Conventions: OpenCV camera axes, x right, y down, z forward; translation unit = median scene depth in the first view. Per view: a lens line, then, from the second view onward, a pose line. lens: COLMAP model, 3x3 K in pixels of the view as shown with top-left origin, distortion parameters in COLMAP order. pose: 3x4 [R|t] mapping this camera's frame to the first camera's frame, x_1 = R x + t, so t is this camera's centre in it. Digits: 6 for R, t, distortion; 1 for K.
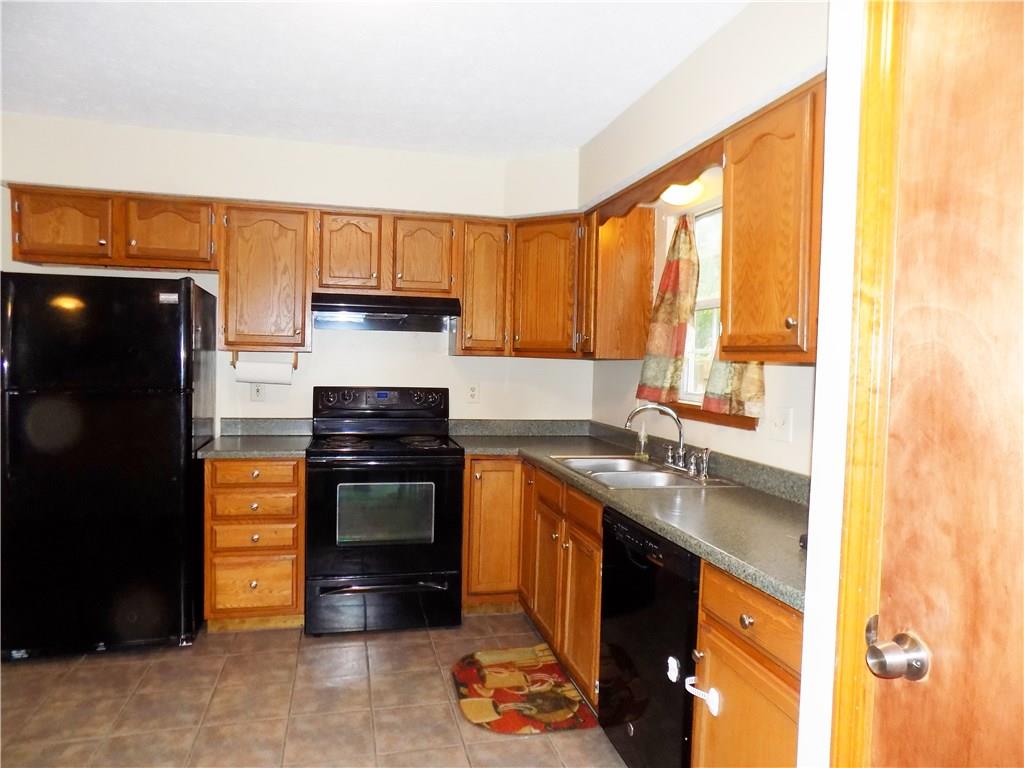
lens RADIAL K [[686.5, 0, 518.8], [0, 686.5, 390.9], [0, 0, 1]] dist [-0.074748, 0.075874]
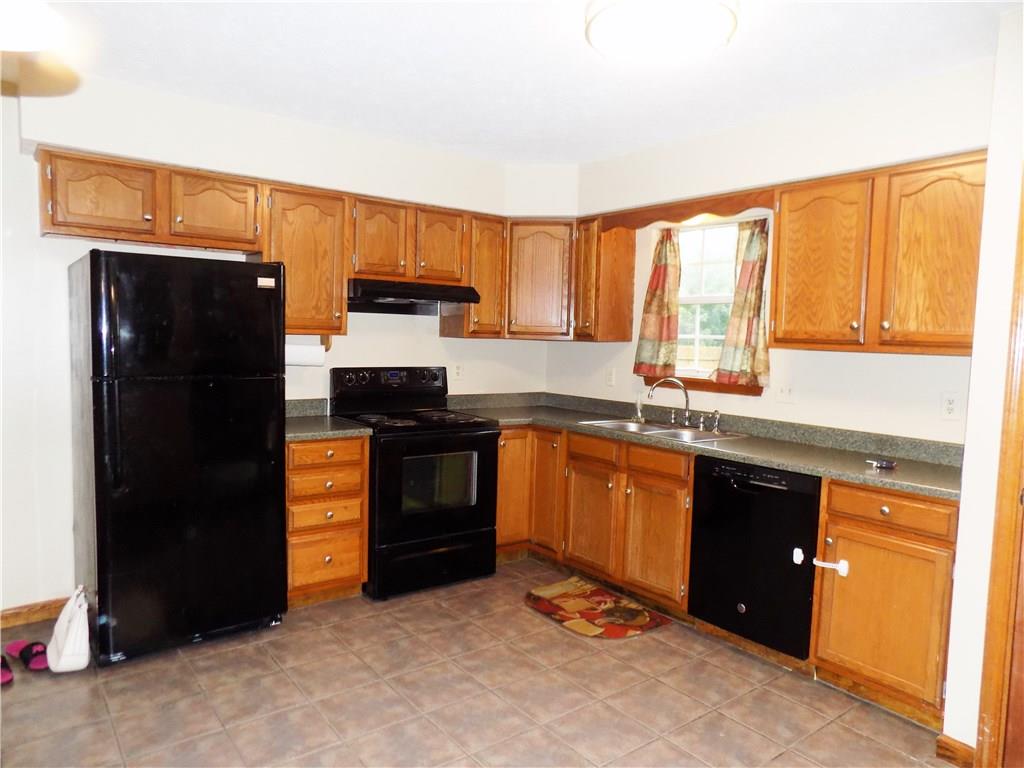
lens RADIAL K [[686.5, 0, 518.8], [0, 686.5, 390.9], [0, 0, 1]] dist [-0.074748, 0.075874]
pose [[0.917775, -0.029065, 0.396036, -0.583666], [0.011477, 0.998843, 0.046708, -0.020861], [-0.396935, -0.038322, 0.917046, -0.075640]]
